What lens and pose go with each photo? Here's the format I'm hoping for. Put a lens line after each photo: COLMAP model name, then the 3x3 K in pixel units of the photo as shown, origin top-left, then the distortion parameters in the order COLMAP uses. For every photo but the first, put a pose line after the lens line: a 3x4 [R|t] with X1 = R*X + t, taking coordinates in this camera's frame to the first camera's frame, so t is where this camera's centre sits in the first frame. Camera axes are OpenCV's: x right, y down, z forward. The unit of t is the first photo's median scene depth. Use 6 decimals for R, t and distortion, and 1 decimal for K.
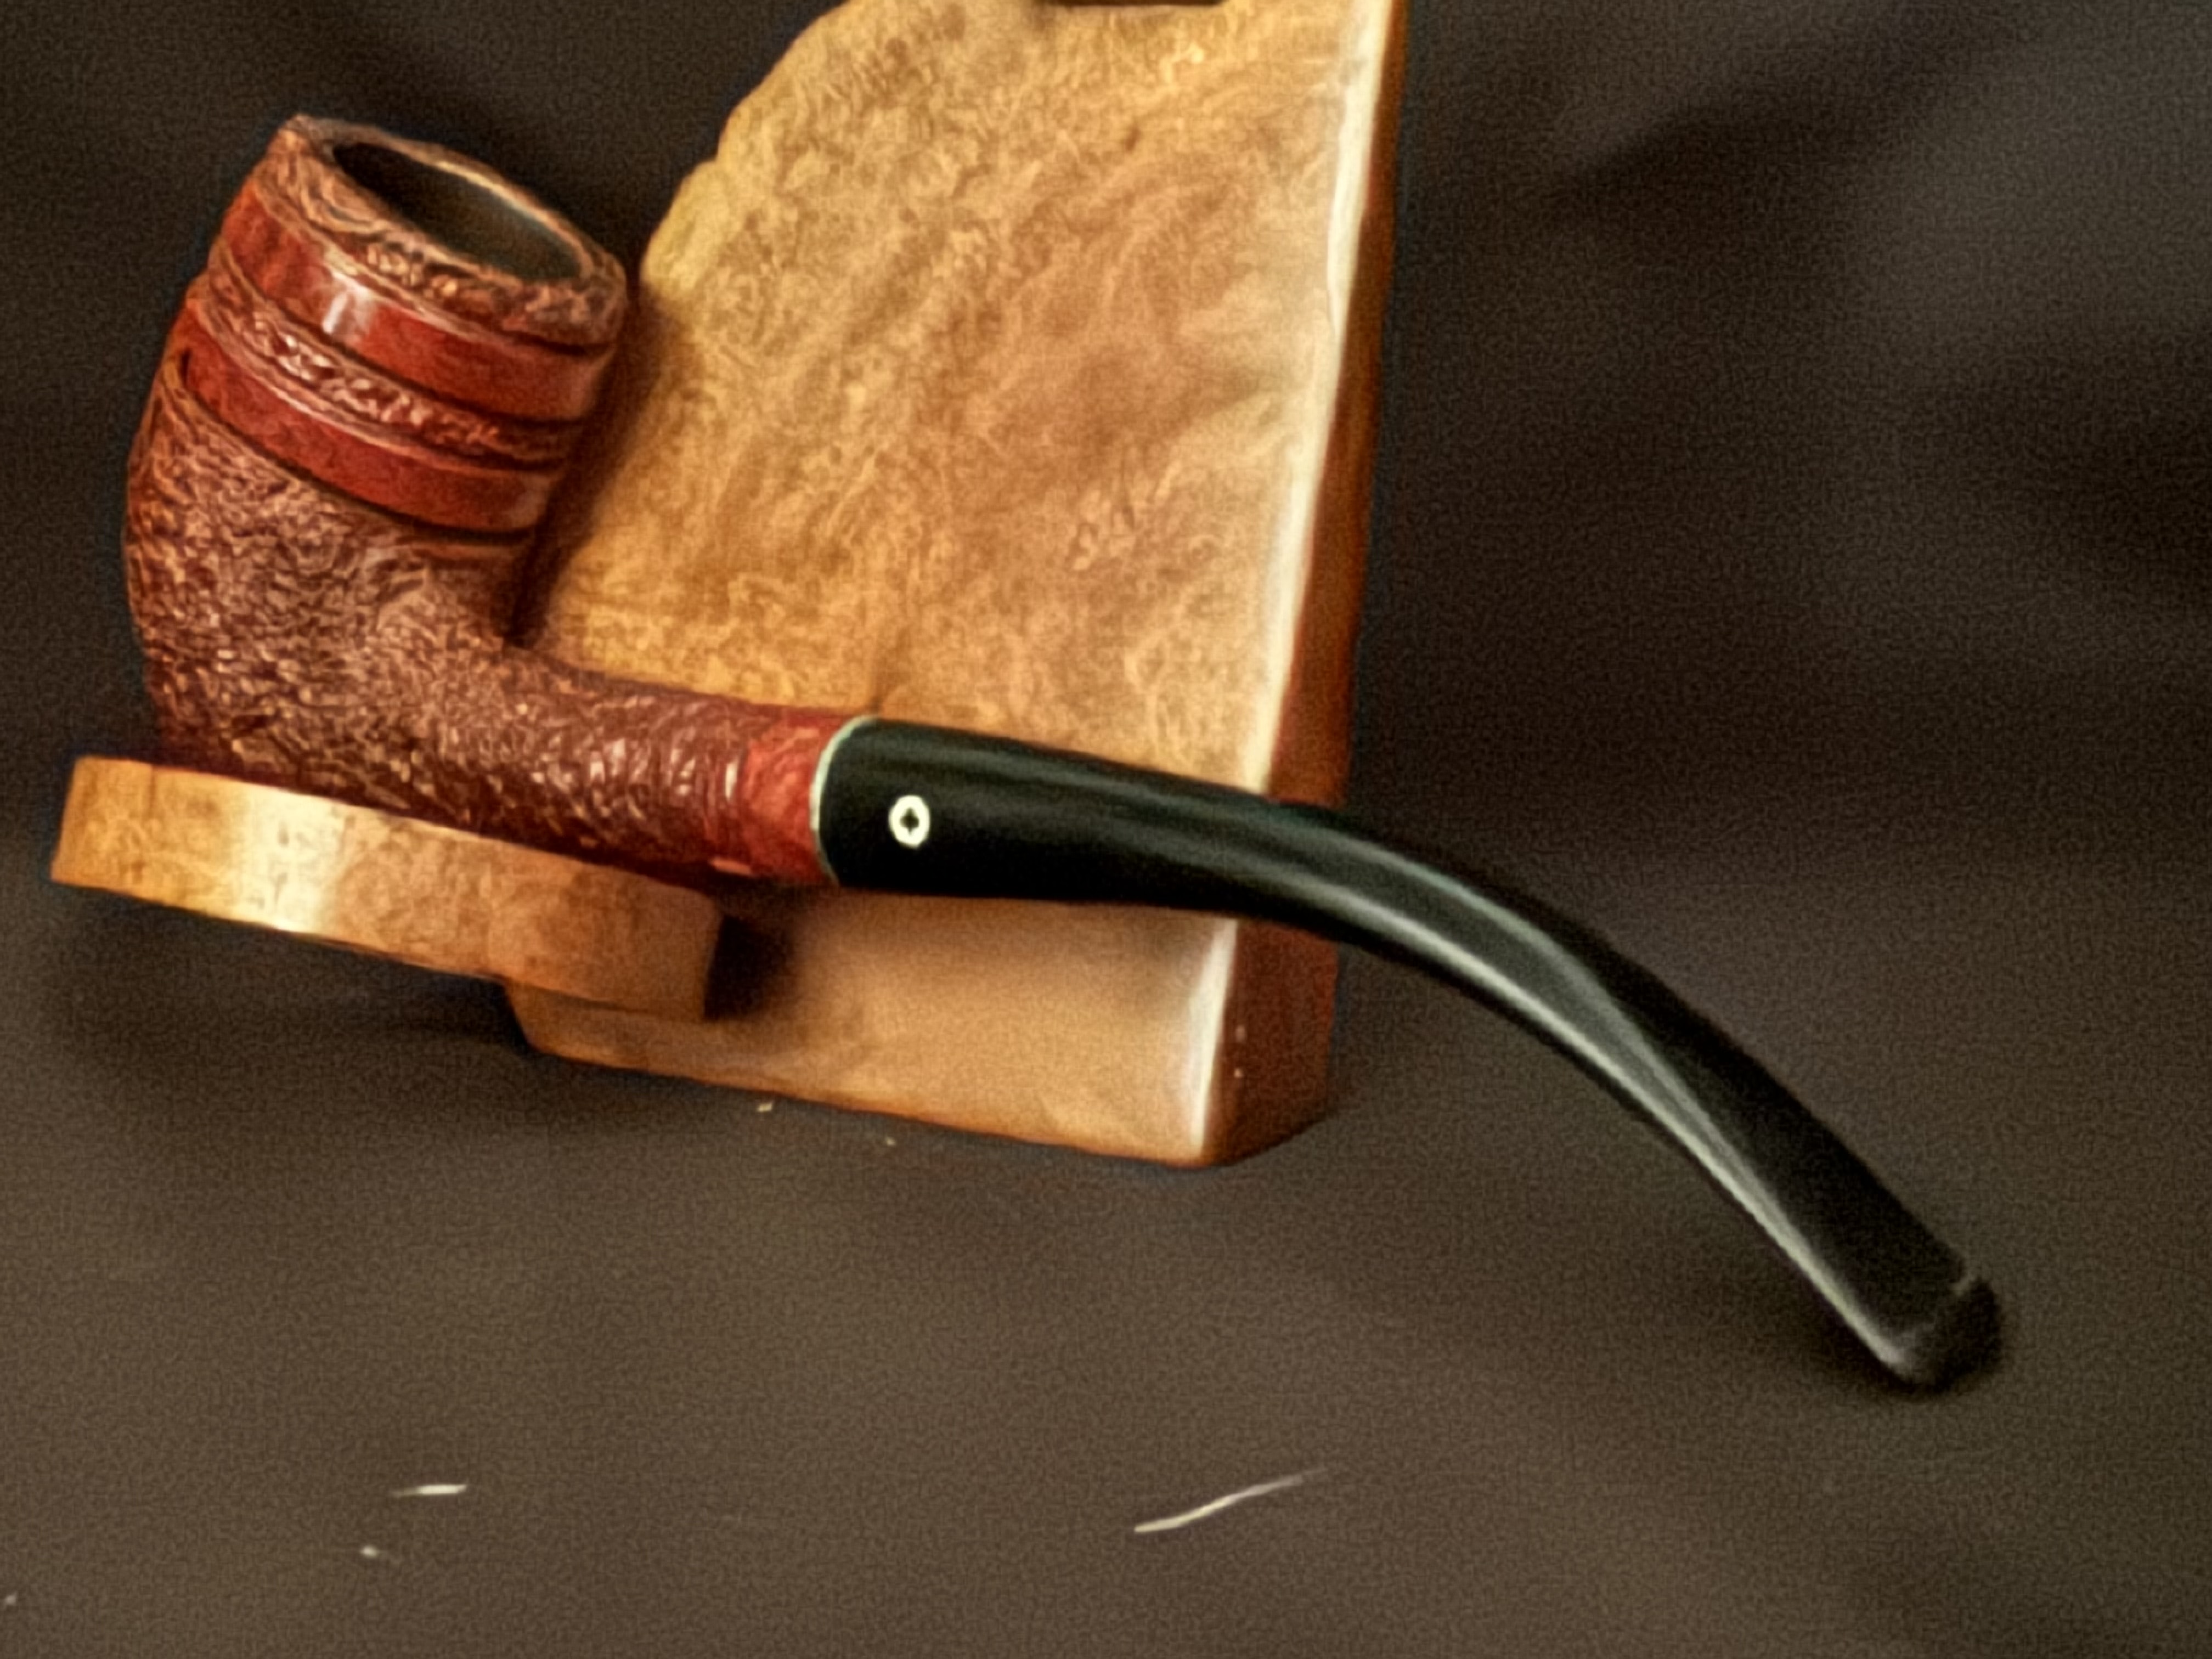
lens RADIAL K [[2975.3, 0, 1103.0], [0, 2975.3, 824.5], [0, 0, 1]] dist [0.025332, 0.000000]
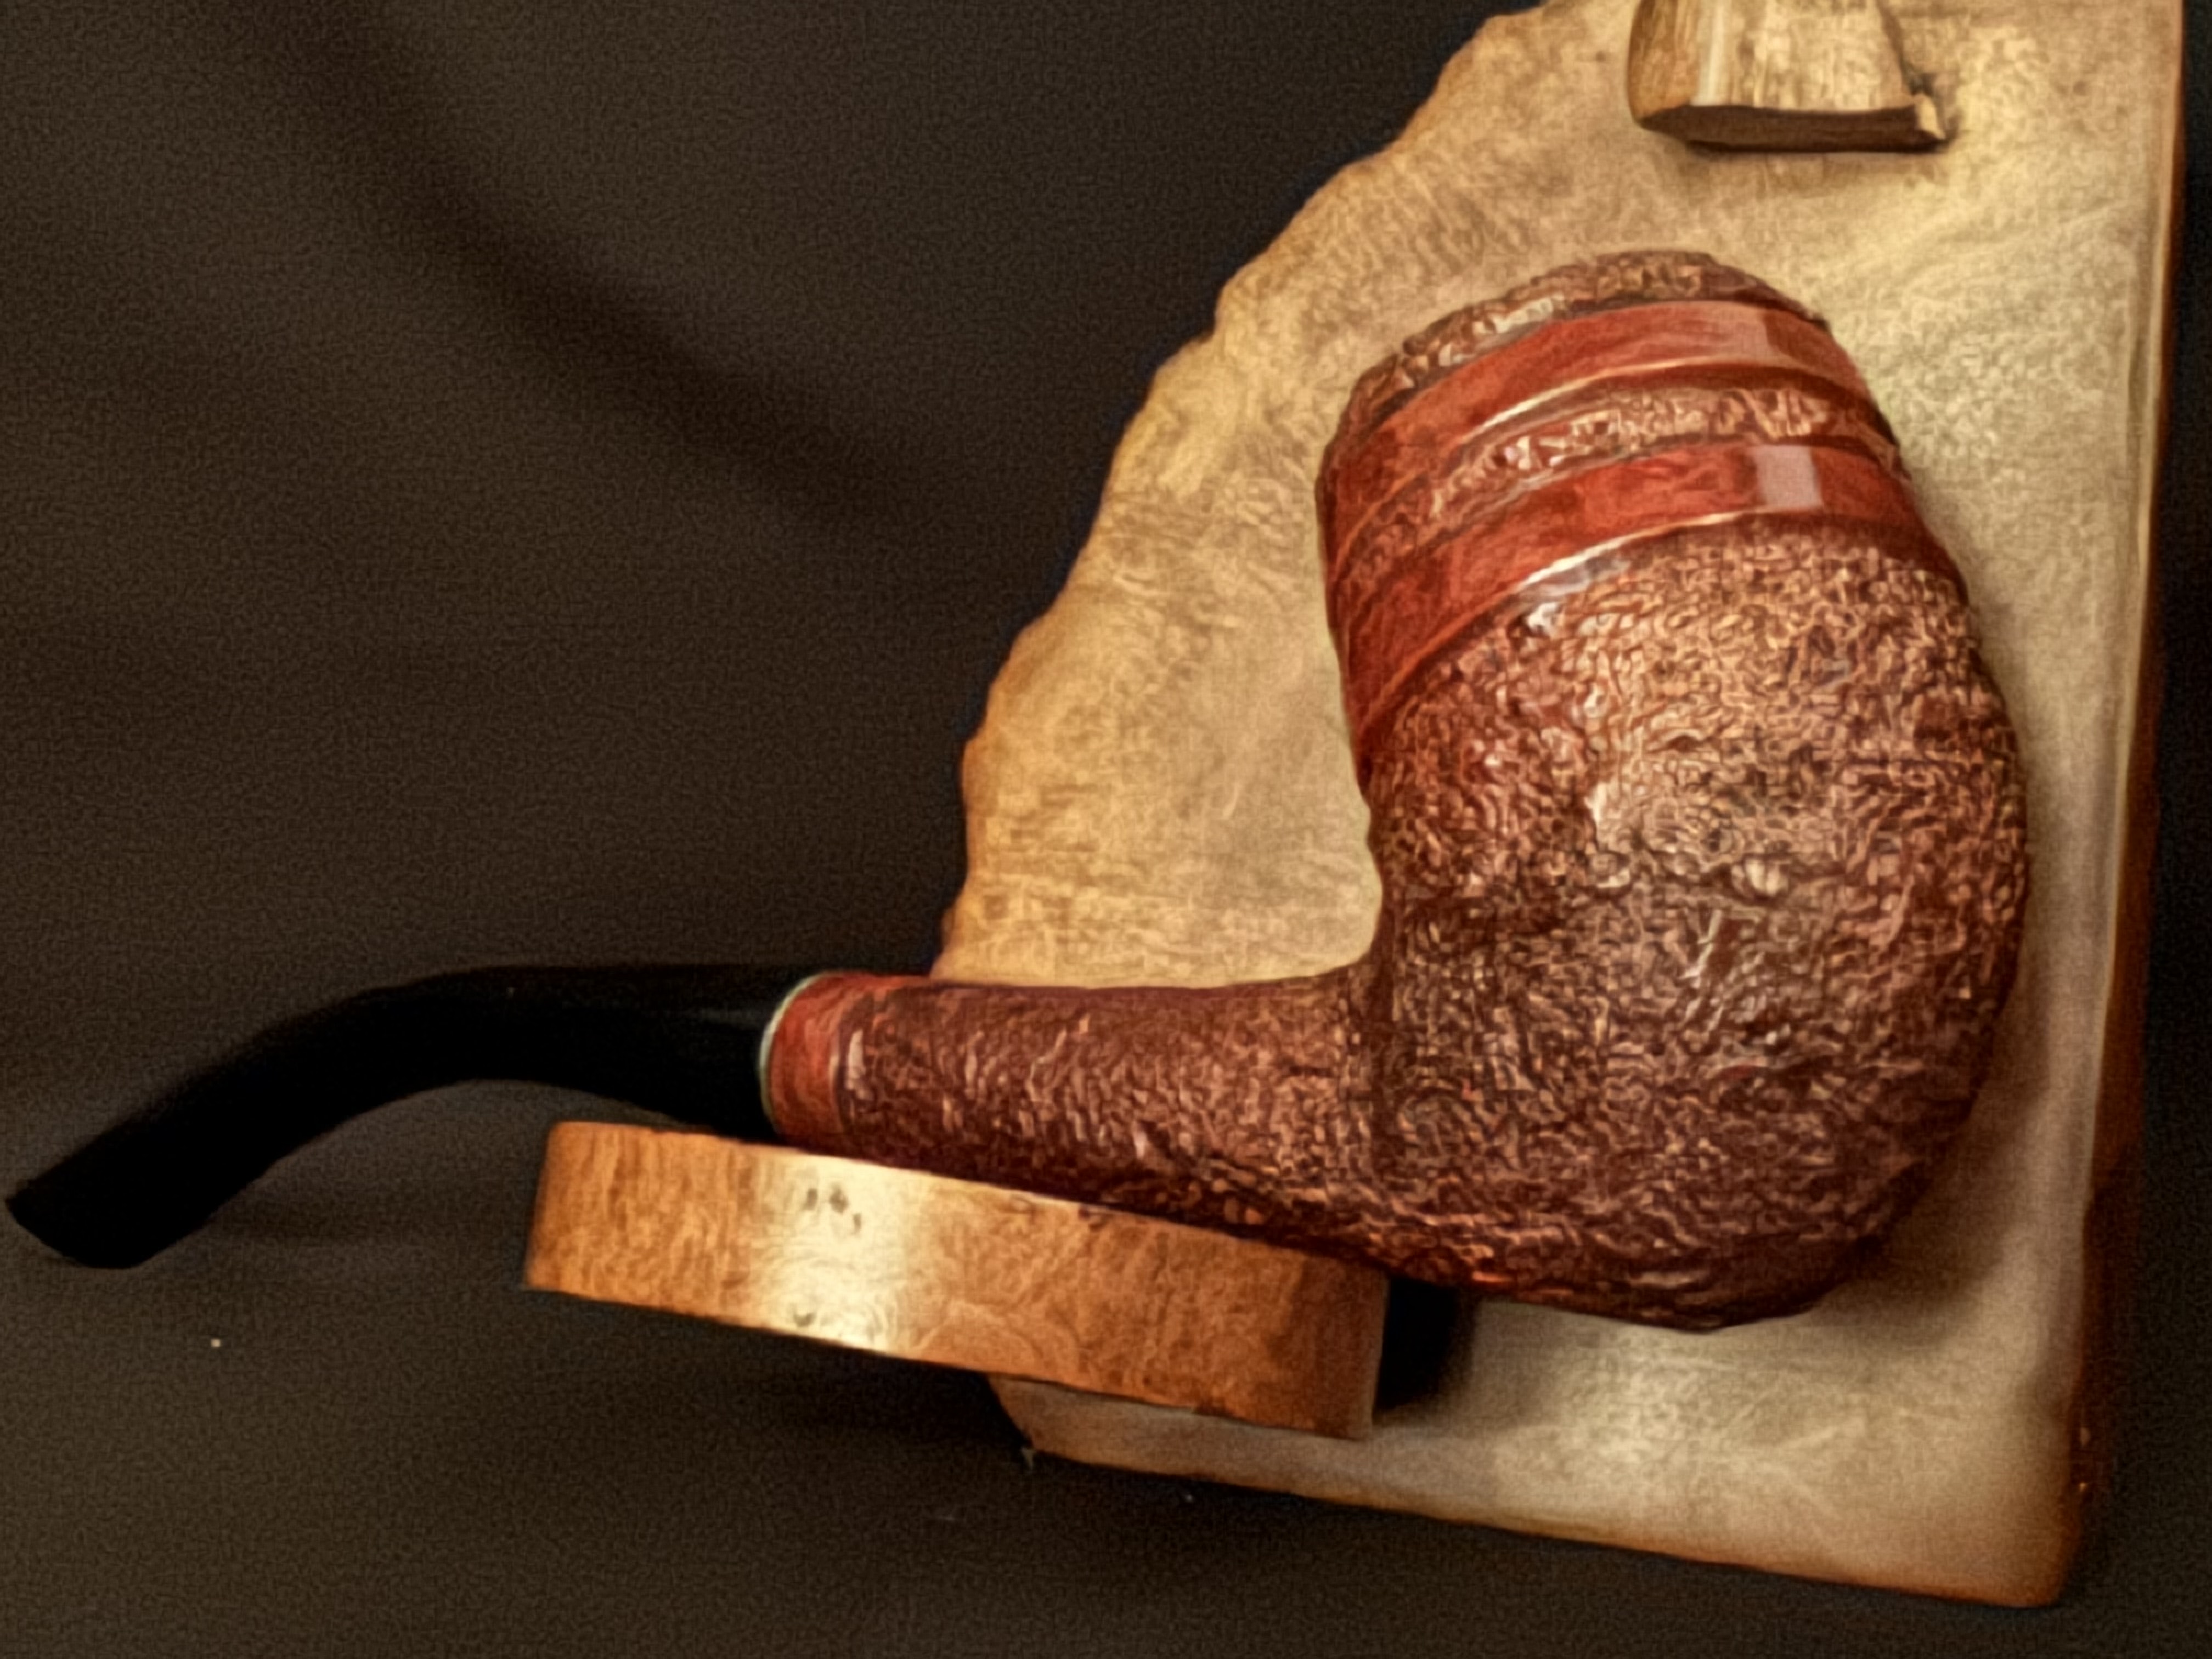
lens RADIAL K [[2975.3, 0, 1088.6], [0, 2975.3, 804.4], [0, 0, 1]] dist [0.025332, 0.000000]
pose [[0.988956, -0.013364, 0.147608, -0.290465], [0.021611, 0.998285, -0.054409, -0.052914], [-0.146628, 0.056998, 0.987548, 0.211092]]
